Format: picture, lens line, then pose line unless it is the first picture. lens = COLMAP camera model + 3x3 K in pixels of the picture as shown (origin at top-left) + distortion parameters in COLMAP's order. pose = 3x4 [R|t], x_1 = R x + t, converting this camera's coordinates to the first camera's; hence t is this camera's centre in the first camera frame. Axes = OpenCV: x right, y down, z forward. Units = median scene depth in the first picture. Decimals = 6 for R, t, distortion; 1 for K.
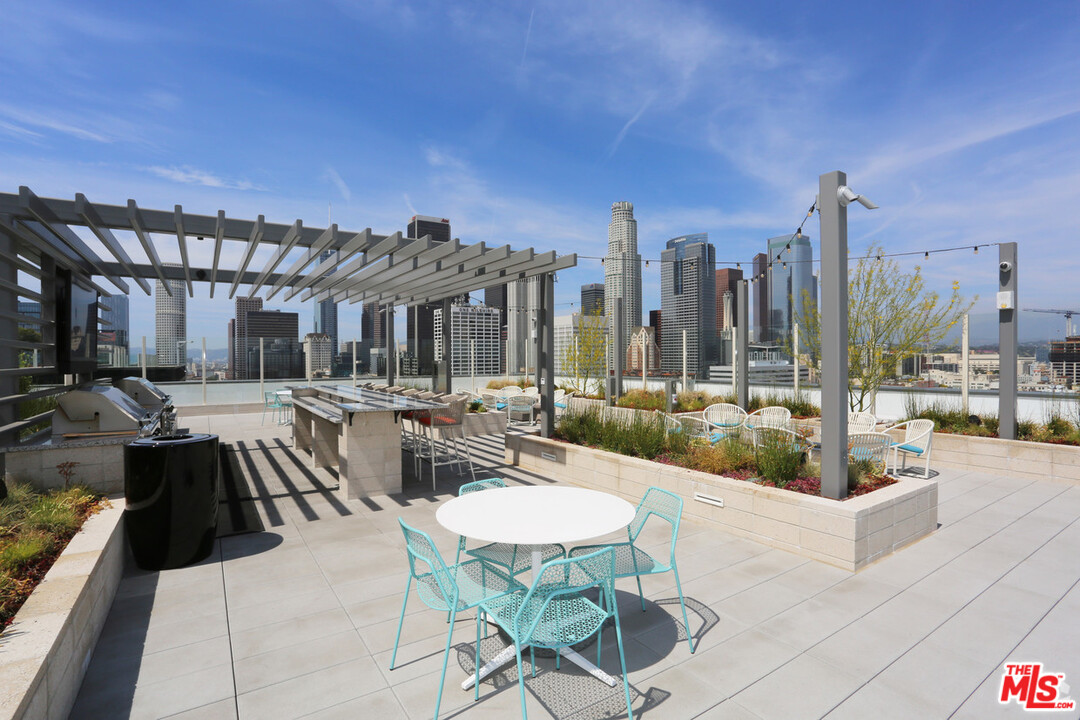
lens RADIAL K [[511.7, 0, 540.0], [0, 511.7, 360.0], [0, 0, 1]] dist [-0.035678, 0.000185]
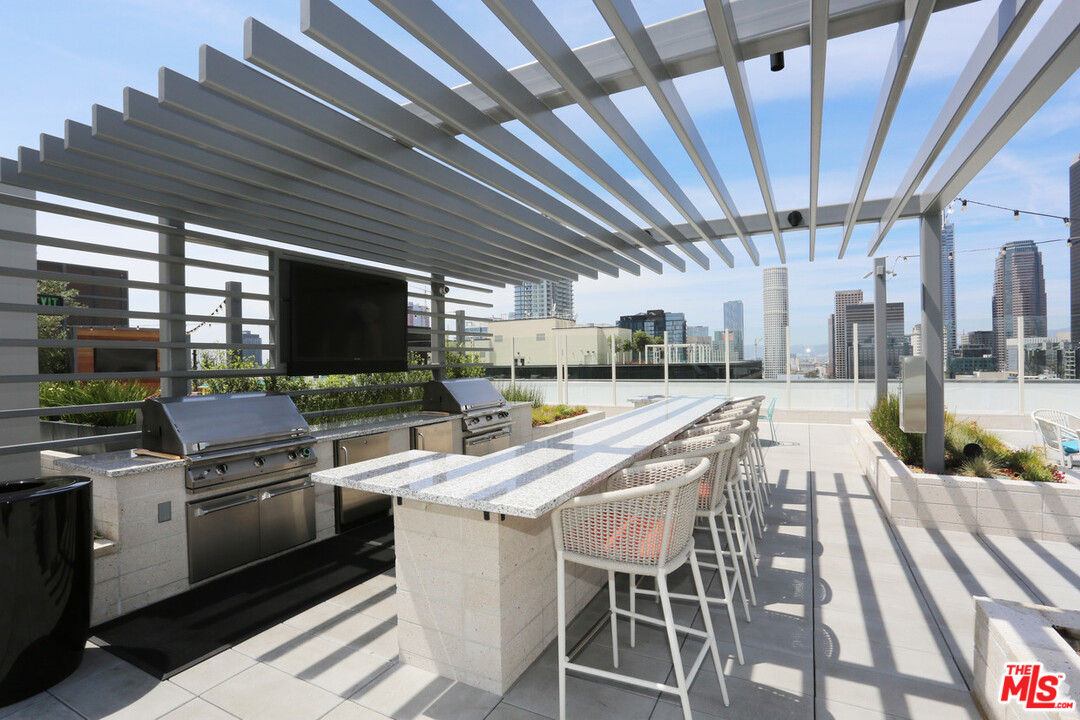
lens RADIAL K [[511.7, 0, 540.0], [0, 511.7, 360.0], [0, 0, 1]] dist [-0.035678, 0.000185]
pose [[0.478614, -0.001461, -0.878024, -0.189431], [0.009916, 0.999944, 0.003741, 0.004035], [0.877969, -0.010497, 0.478602, 0.291221]]
